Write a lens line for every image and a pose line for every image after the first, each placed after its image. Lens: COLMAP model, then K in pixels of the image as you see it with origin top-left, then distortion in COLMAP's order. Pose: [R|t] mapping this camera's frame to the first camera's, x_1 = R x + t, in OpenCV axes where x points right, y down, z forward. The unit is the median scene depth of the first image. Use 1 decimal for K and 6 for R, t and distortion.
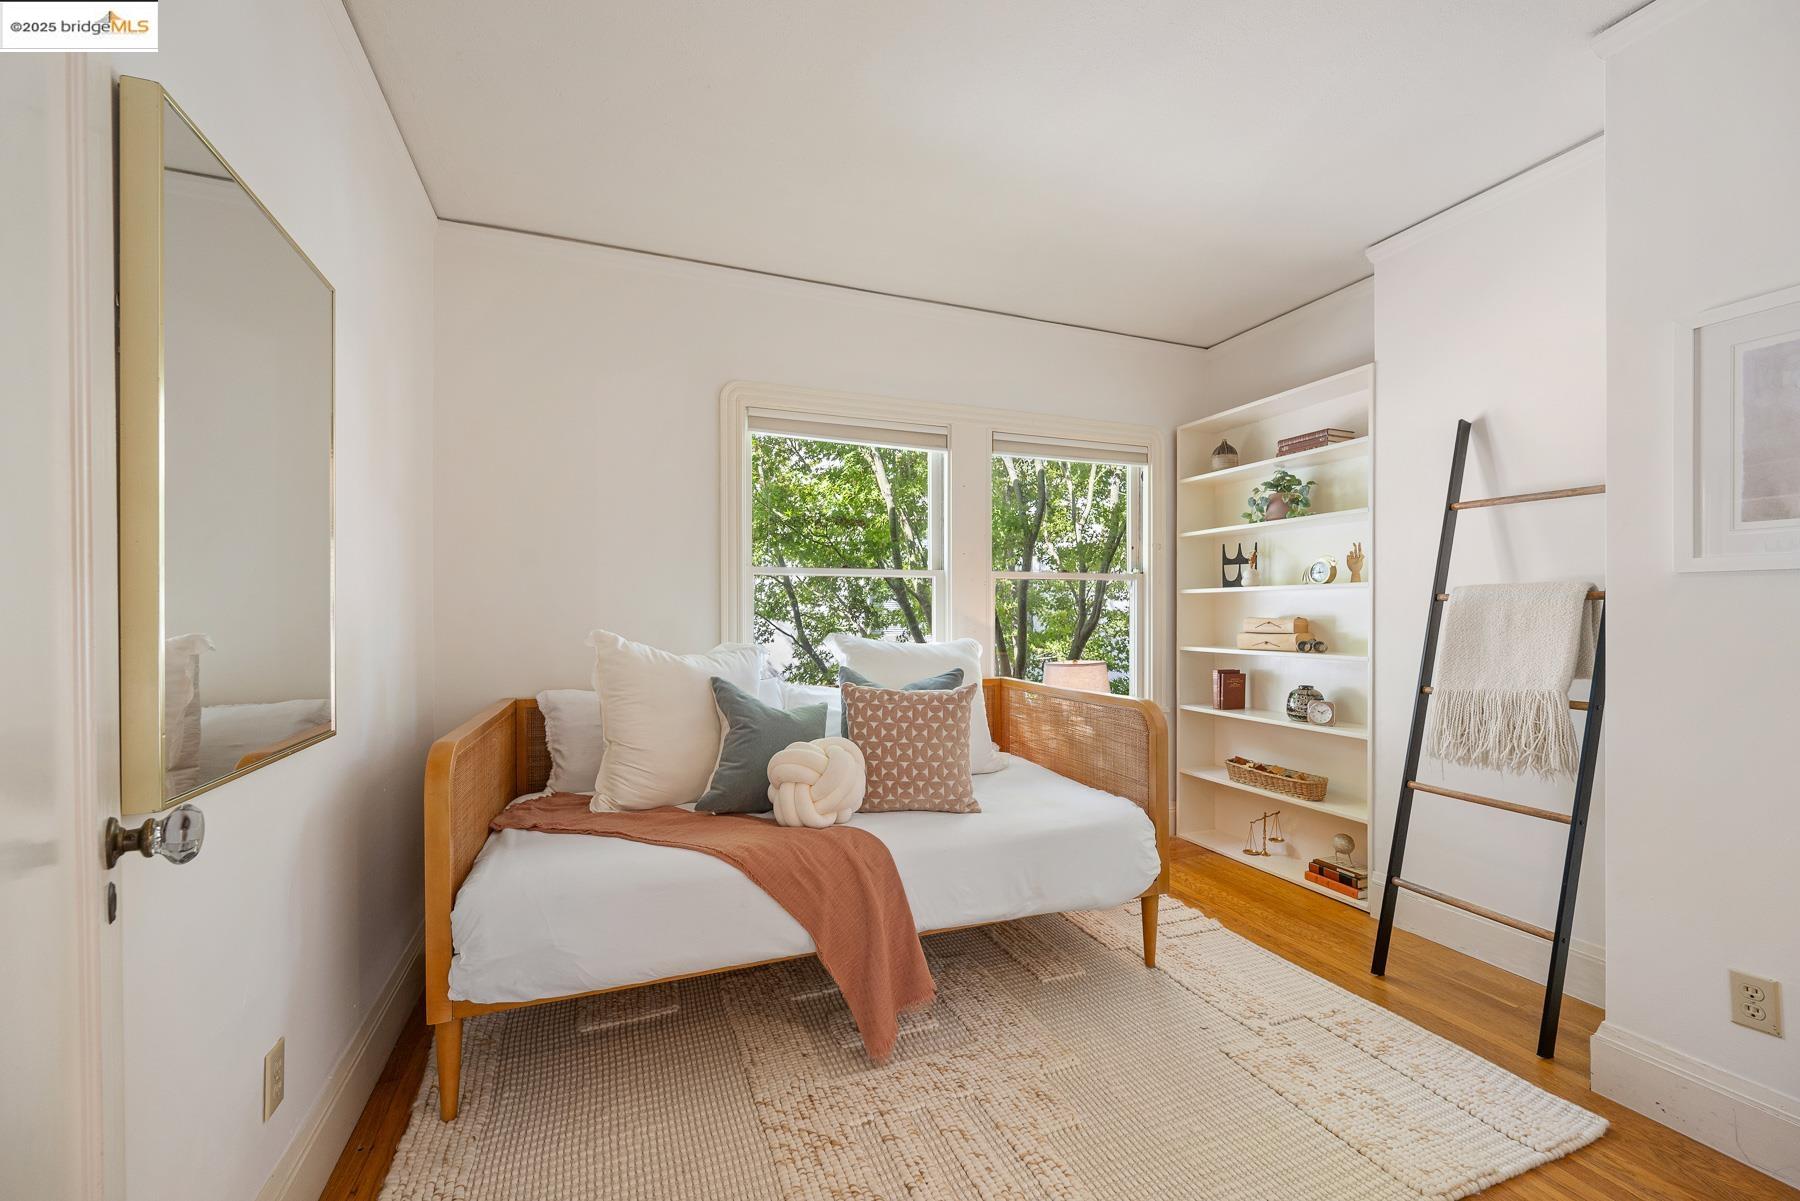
lens RADIAL K [[715.1, 0, 877.8], [0, 715.1, 625.0], [0, 0, 1]] dist [0.000076, -0.000085]
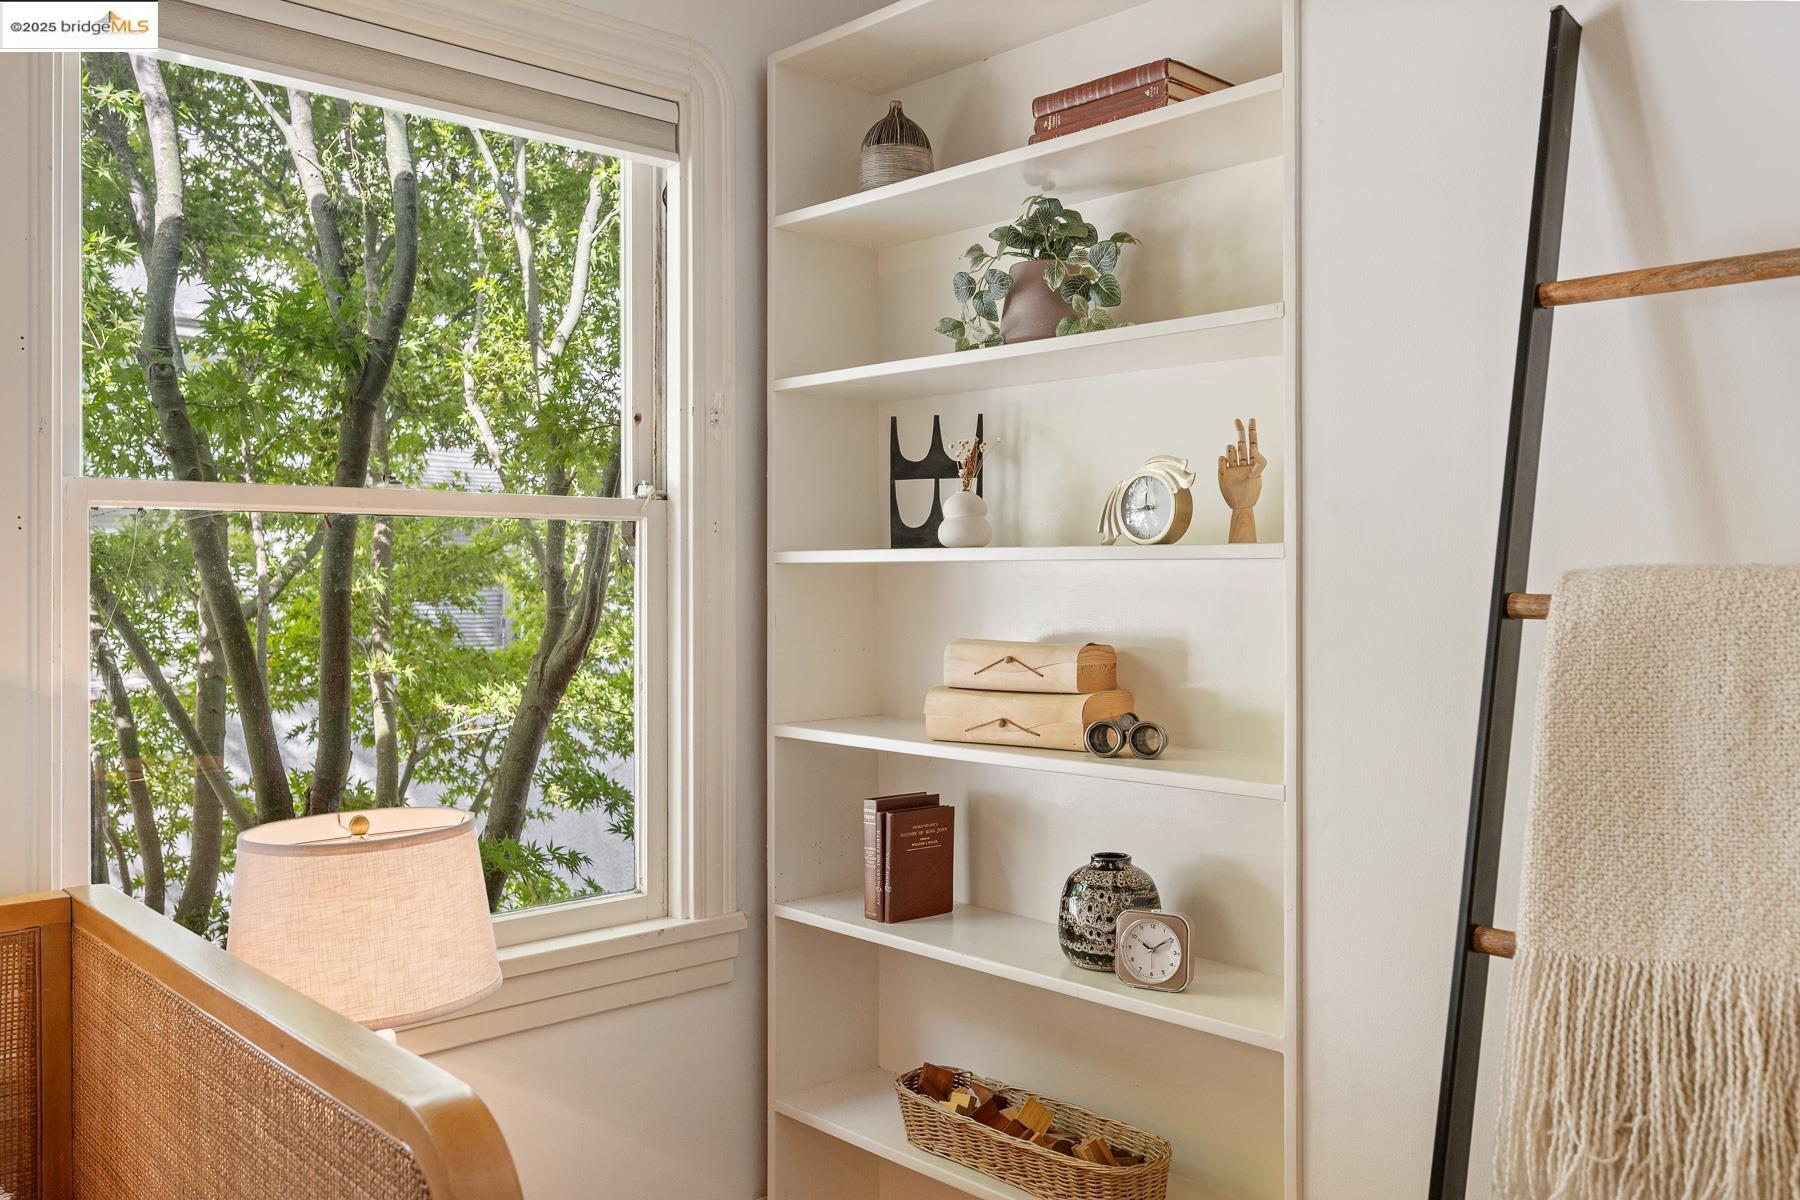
lens RADIAL K [[1471.0, 0, 900.0], [0, 1471.0, 600.0], [0, 0, 1]] dist [0.002424, 0.002537]
pose [[0.922578, -0.001272, 0.385809, 0.243465], [0.002179, 0.999996, -0.001913, -0.029242], [-0.385805, 0.002606, 0.922577, 0.404440]]
